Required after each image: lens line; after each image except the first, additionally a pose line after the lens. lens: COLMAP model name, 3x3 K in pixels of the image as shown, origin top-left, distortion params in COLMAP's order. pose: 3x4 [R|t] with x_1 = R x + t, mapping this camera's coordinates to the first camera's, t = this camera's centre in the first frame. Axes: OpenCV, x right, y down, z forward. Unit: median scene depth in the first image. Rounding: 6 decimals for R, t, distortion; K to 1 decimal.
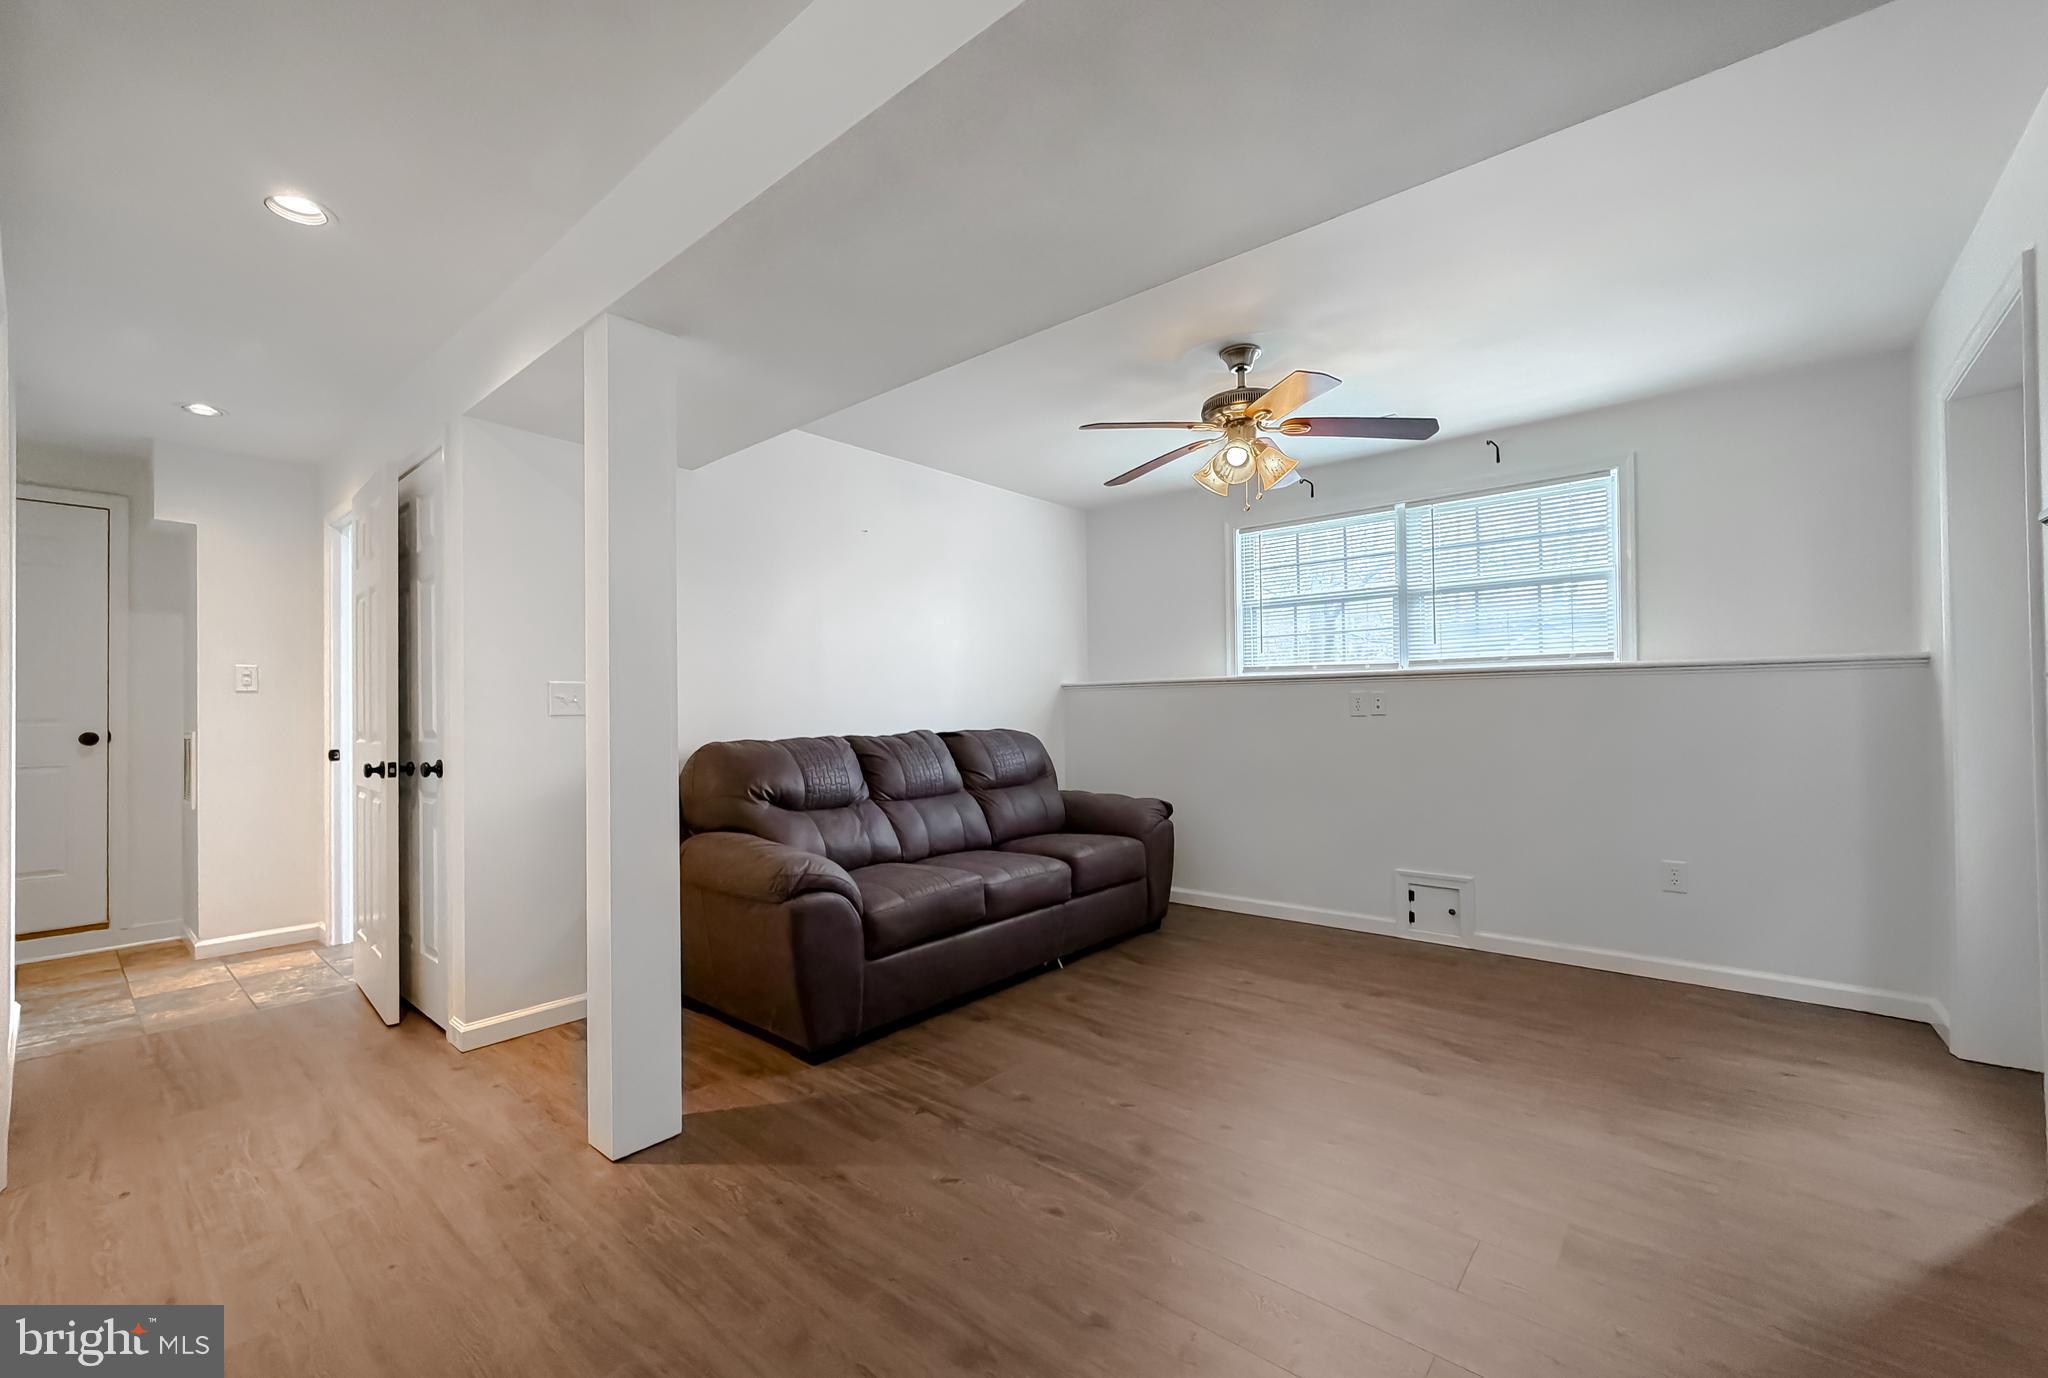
lens RADIAL K [[838.5, 0, 988.2], [0, 838.5, 697.1], [0, 0, 1]] dist [0.006794, 0.000192]
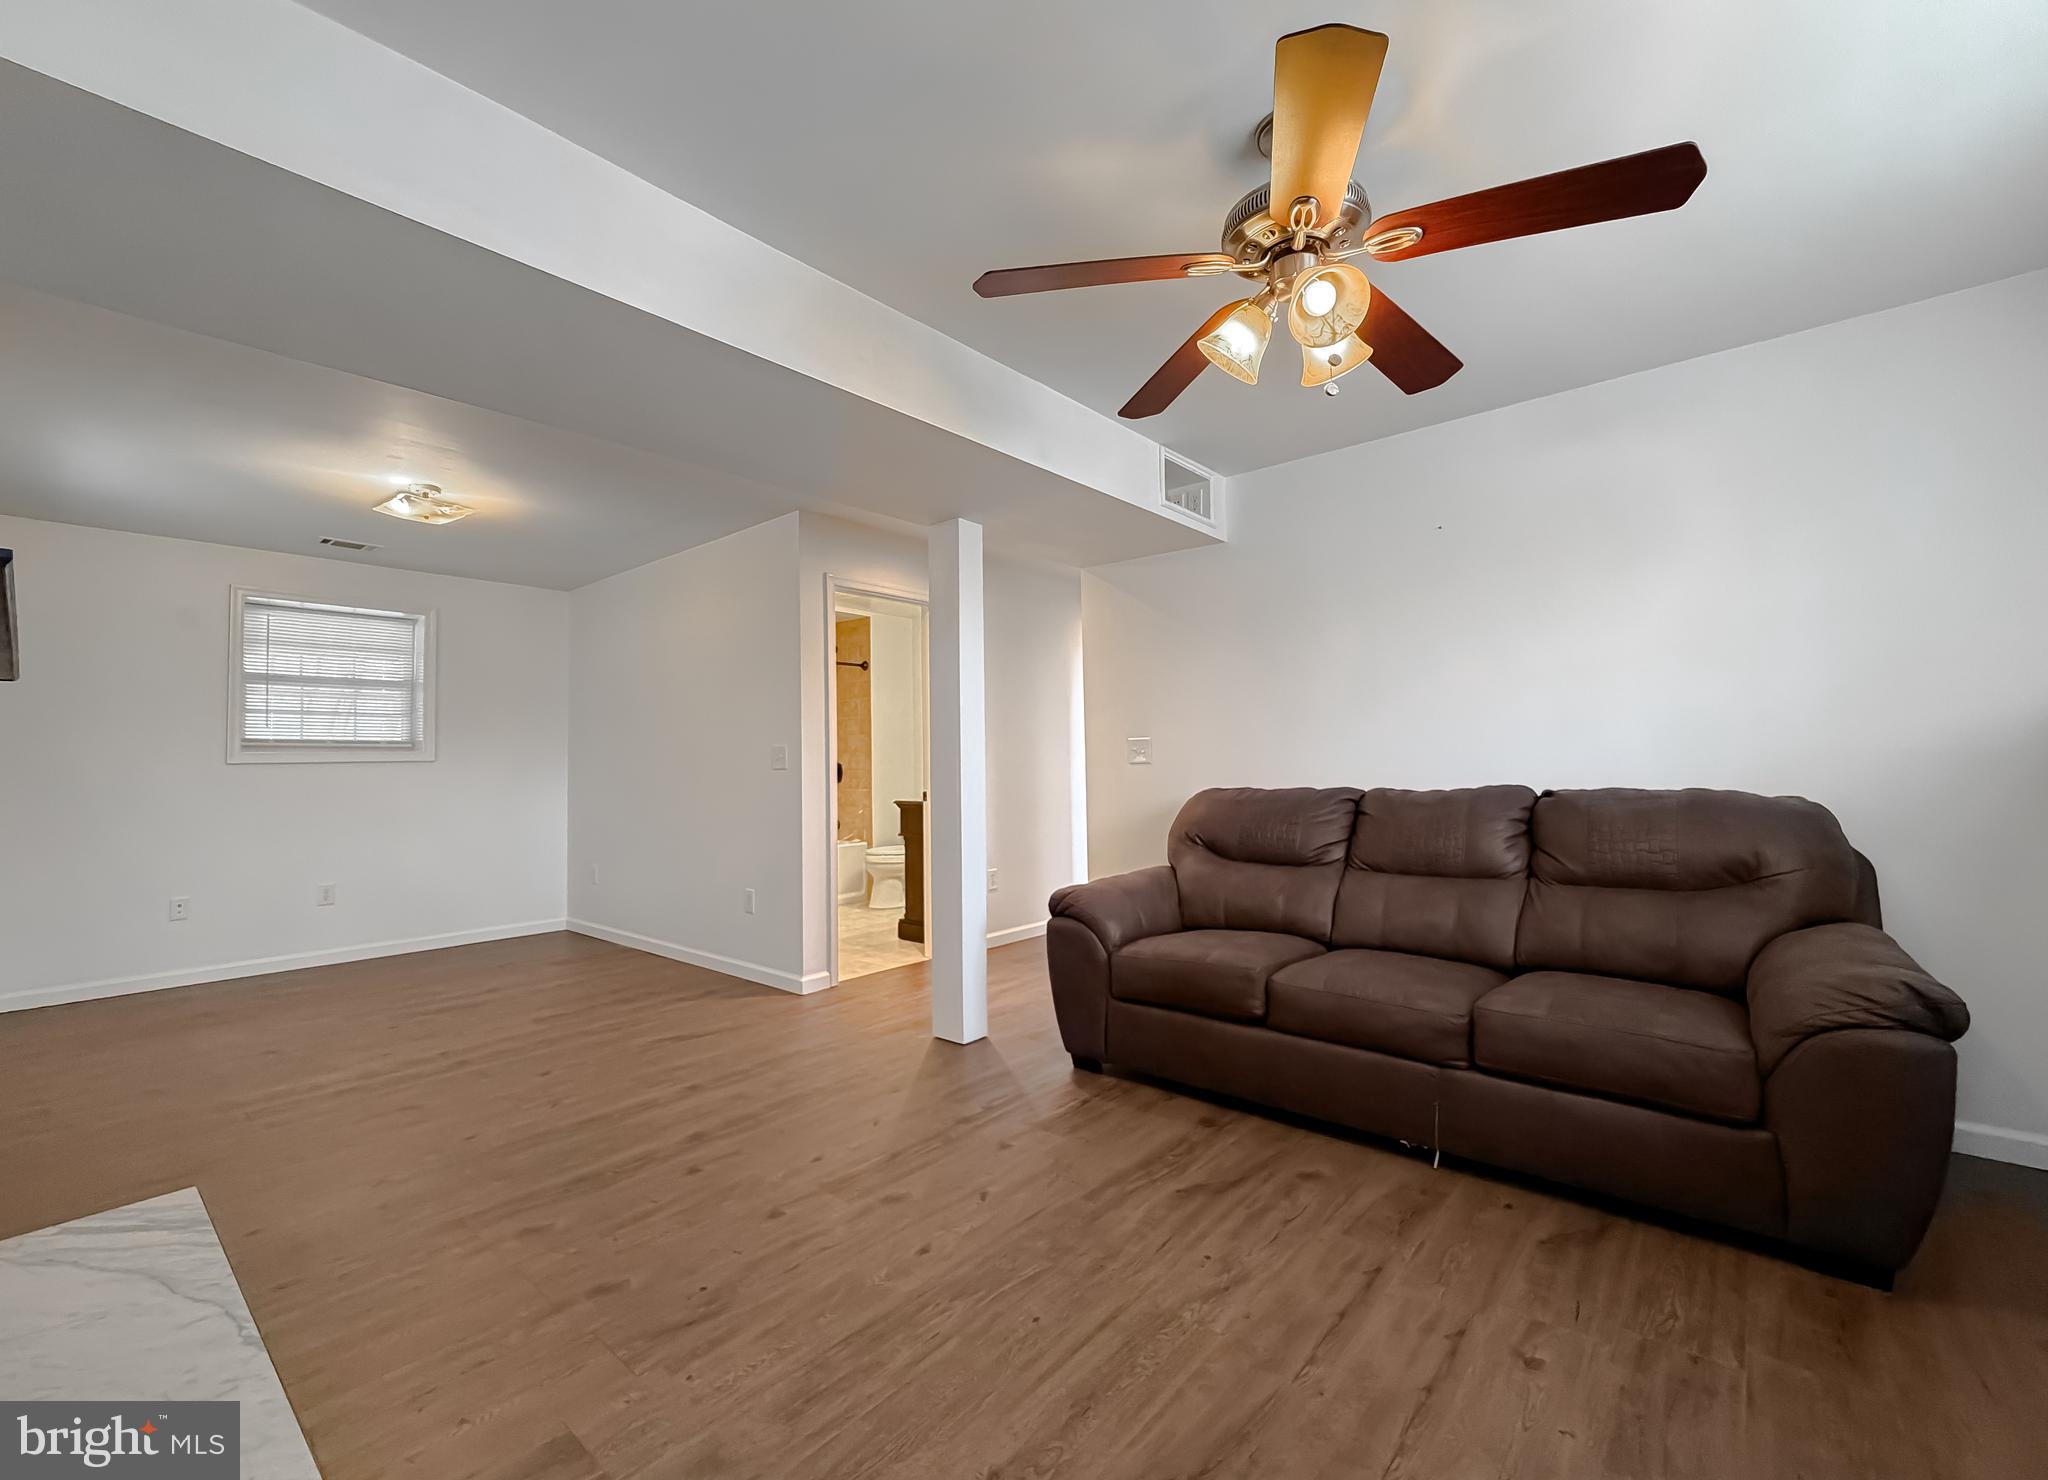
lens RADIAL K [[836.6, 0, 1015.8], [0, 836.6, 734.2], [0, 0, 1]] dist [-0.000671, -0.000101]
pose [[0.024789, -0.024276, -0.999398, 0.759286], [0.028035, 0.999329, -0.023579, 0.001737], [0.999300, -0.027433, 0.025453, 0.710912]]
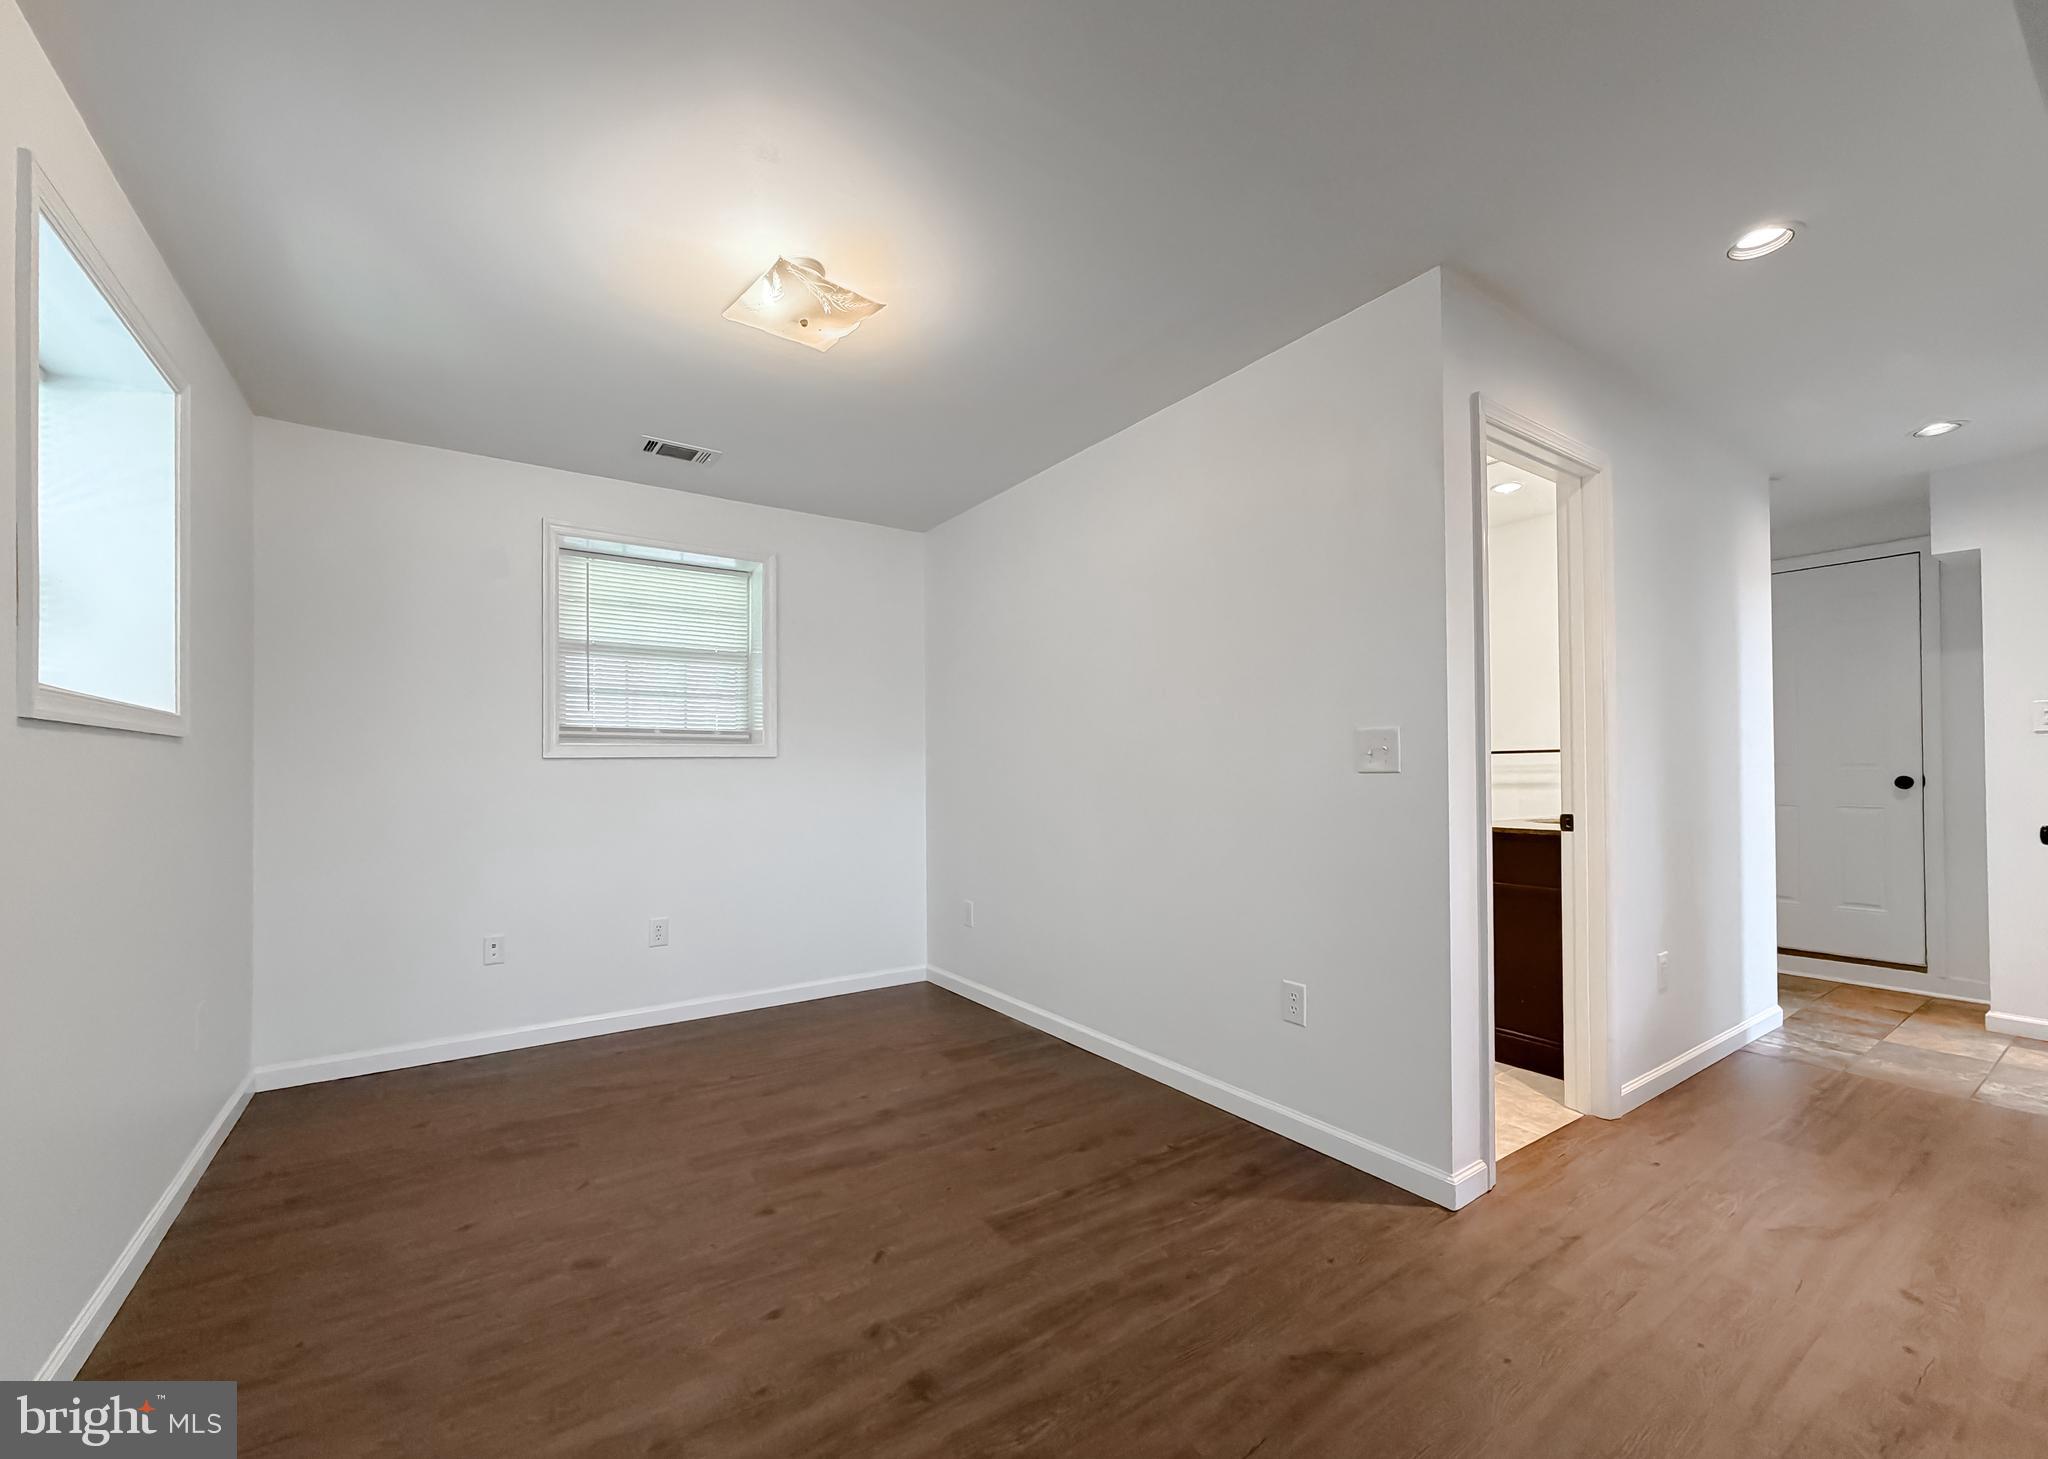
lens RADIAL K [[836.6, 0, 1032.7], [0, 836.6, 763.4], [0, 0, 1]] dist [-0.000671, -0.000101]
pose [[-0.231037, 0.008295, -0.972910, 0.197604], [0.023509, 0.999719, 0.002941, -0.001389], [0.972661, -0.022193, -0.231167, 0.258573]]
